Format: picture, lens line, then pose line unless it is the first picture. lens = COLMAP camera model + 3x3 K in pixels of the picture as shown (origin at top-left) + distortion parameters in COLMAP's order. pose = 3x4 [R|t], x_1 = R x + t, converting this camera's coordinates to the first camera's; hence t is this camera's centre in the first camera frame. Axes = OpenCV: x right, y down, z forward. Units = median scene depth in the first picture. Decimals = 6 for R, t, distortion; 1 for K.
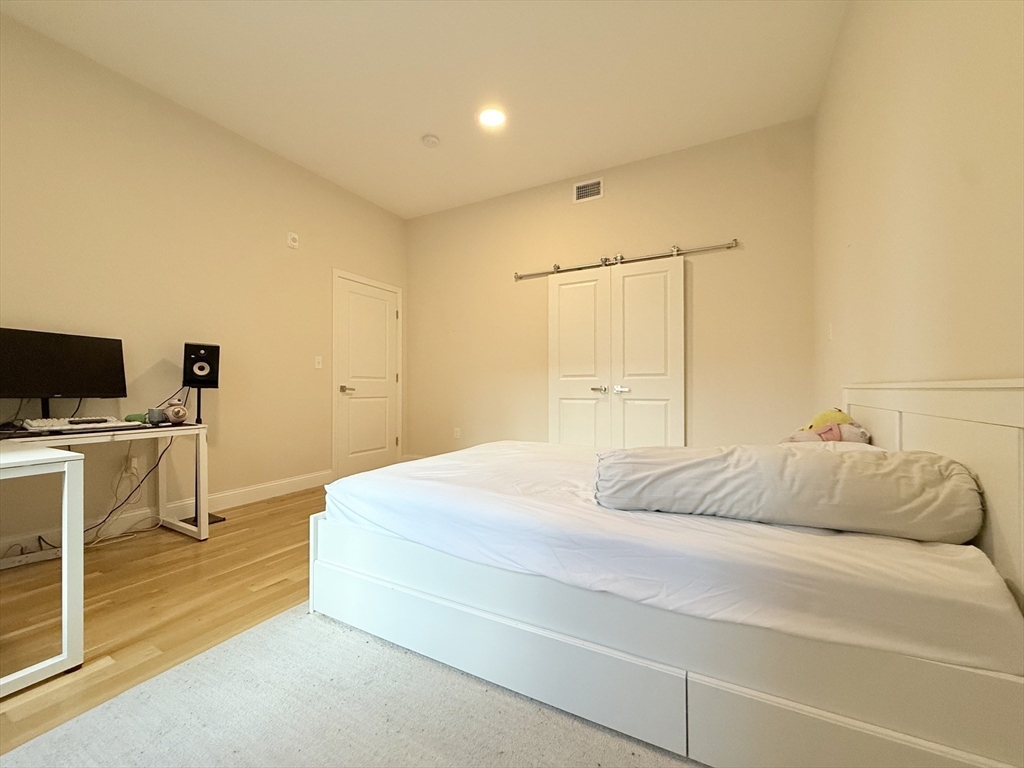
lens RADIAL K [[406.3, 0, 512.0], [0, 406.3, 384.0], [0, 0, 1]] dist [-0.000611, -0.000104]
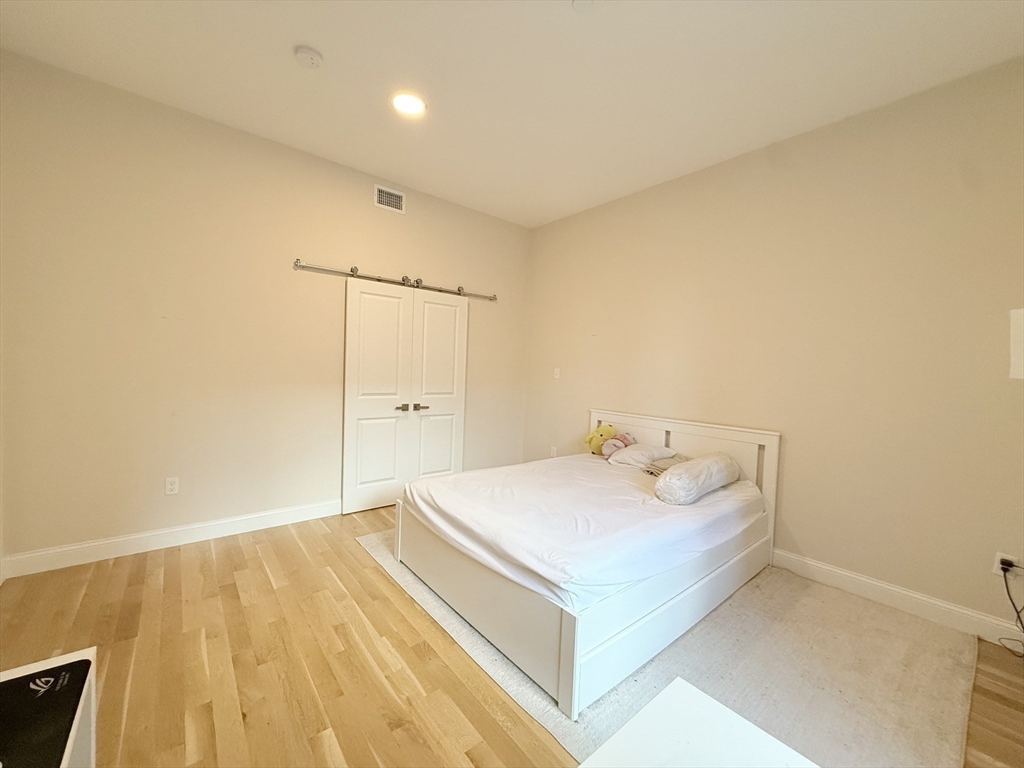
lens RADIAL K [[406.3, 0, 512.0], [0, 406.3, 384.0], [0, 0, 1]] dist [-0.000611, -0.000104]
pose [[0.377409, -0.017515, 0.925881, -0.614144], [-0.045644, 0.998254, 0.037489, -0.096206], [-0.924921, -0.056409, 0.375951, 0.364771]]
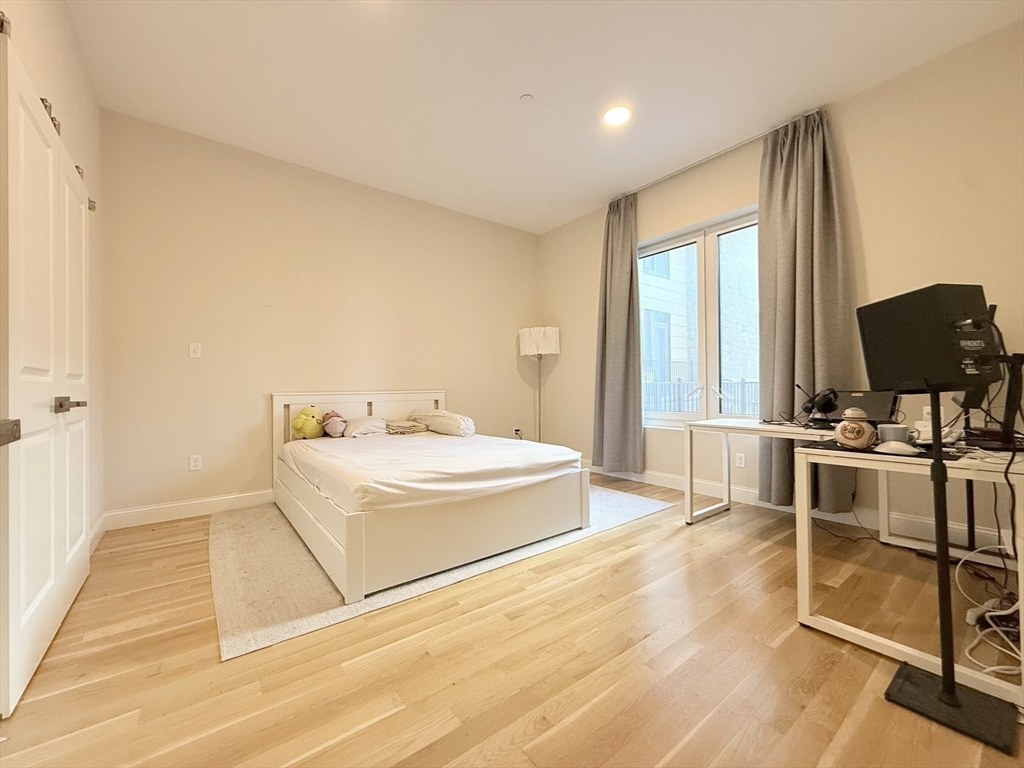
lens RADIAL K [[406.3, 0, 512.0], [0, 406.3, 384.0], [0, 0, 1]] dist [-0.000611, -0.000104]
pose [[-0.914933, 0.016888, 0.403251, -0.397253], [0.009658, 0.999754, -0.019957, 0.002903], [-0.403489, -0.014365, -0.914872, 1.185355]]
